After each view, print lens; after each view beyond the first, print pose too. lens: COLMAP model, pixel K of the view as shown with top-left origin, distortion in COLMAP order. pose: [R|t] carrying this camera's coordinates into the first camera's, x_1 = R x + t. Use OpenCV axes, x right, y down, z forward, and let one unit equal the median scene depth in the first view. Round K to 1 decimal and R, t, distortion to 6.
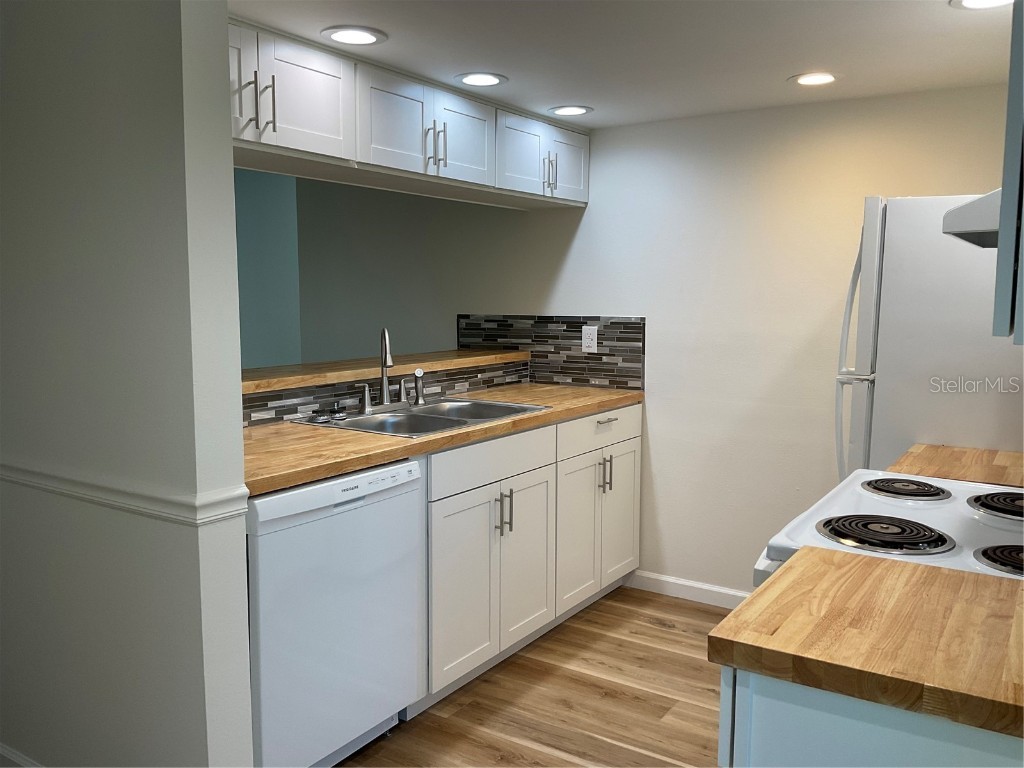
lens RADIAL K [[860.3, 0, 512.0], [0, 860.3, 384.0], [0, 0, 1]] dist [0.005731, -0.012783]
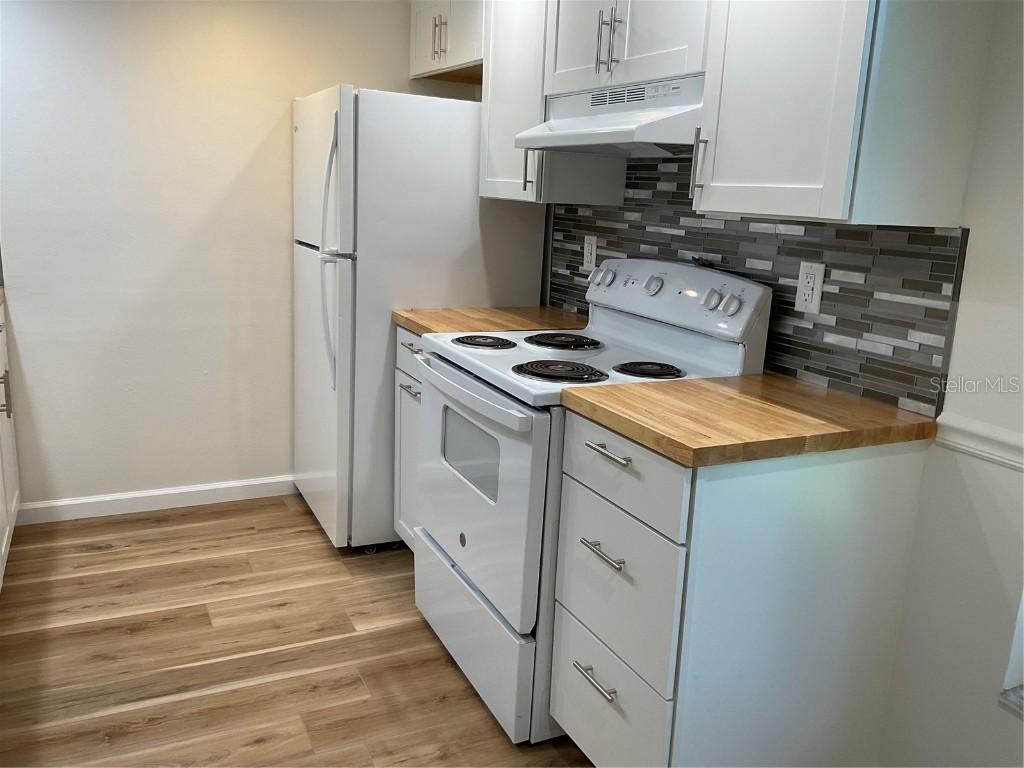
lens RADIAL K [[860.3, 0, 512.0], [0, 860.3, 384.0], [0, 0, 1]] dist [0.005731, -0.012783]
pose [[0.526627, -0.179222, 0.830990, -0.387545], [0.062412, 0.983037, 0.172462, -0.020219], [-0.847803, -0.038959, 0.528879, 0.208914]]
